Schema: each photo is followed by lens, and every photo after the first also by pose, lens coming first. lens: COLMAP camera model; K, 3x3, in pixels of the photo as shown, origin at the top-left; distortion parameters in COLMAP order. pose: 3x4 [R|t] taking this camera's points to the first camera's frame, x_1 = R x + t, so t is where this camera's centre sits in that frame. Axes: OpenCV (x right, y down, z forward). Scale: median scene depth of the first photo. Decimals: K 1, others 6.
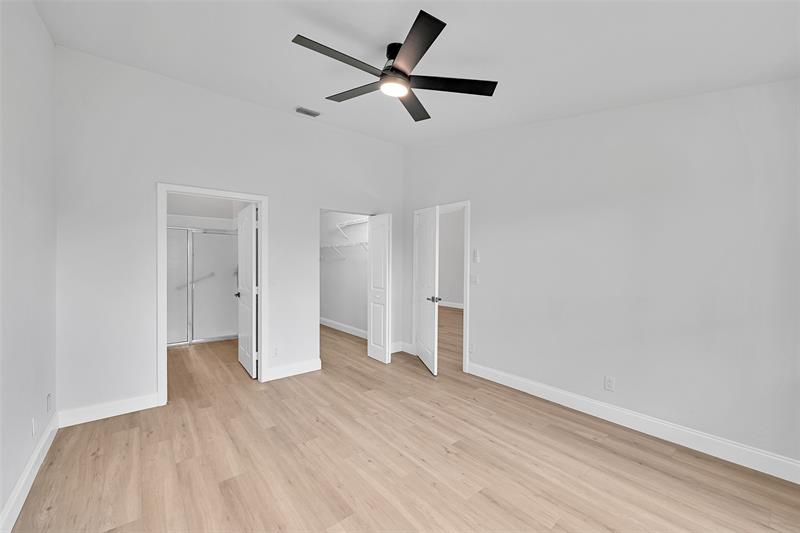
lens RADIAL K [[329.9, 0, 396.7], [0, 329.9, 262.6], [0, 0, 1]] dist [0.002260, 0.000341]
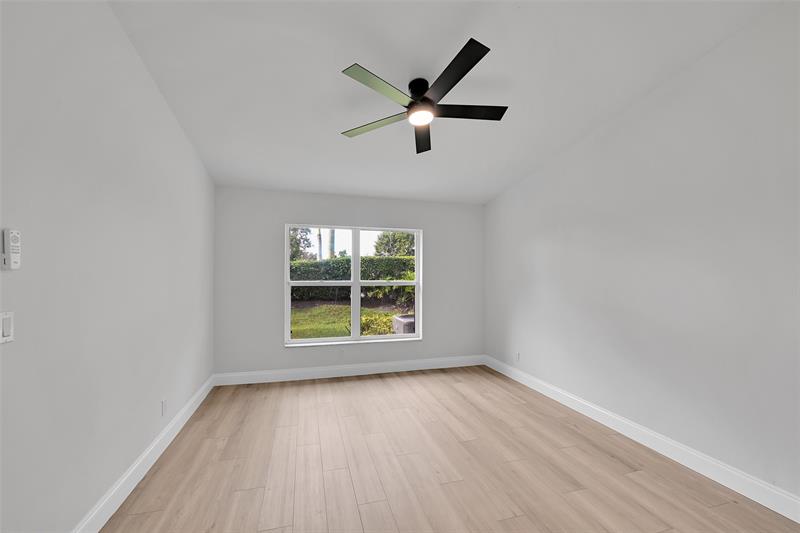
lens RADIAL K [[329.9, 0, 396.8], [0, 329.9, 271.9], [0, 0, 1]] dist [0.002260, 0.000341]
pose [[-0.924432, -0.007724, 0.381268, -0.279855], [-0.010365, 0.999934, -0.004874, -0.002074], [-0.381206, -0.008457, -0.924452, 1.612918]]
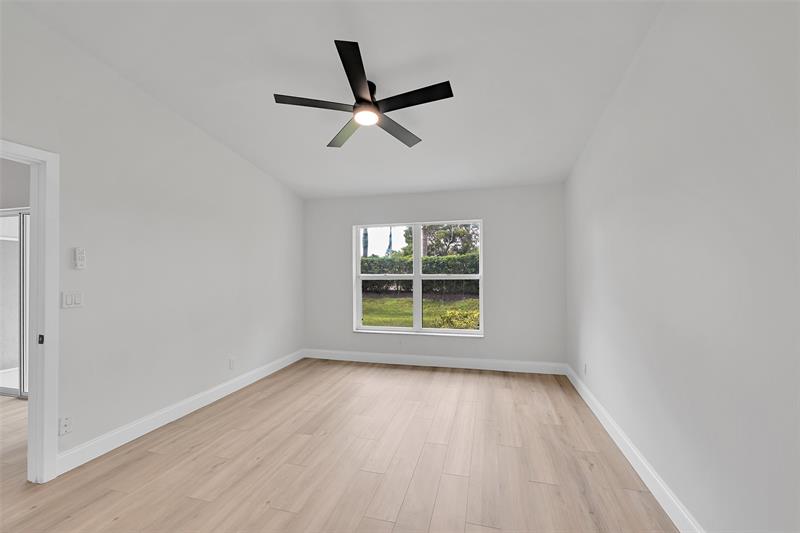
lens RADIAL K [[329.9, 0, 401.5], [0, 329.9, 266.6], [0, 0, 1]] dist [0.002260, 0.000341]
pose [[-0.594327, 0.005832, 0.804202, -0.789432], [0.006472, 0.999976, -0.002469, -0.001363], [-0.804197, 0.003737, -0.594351, 1.250319]]
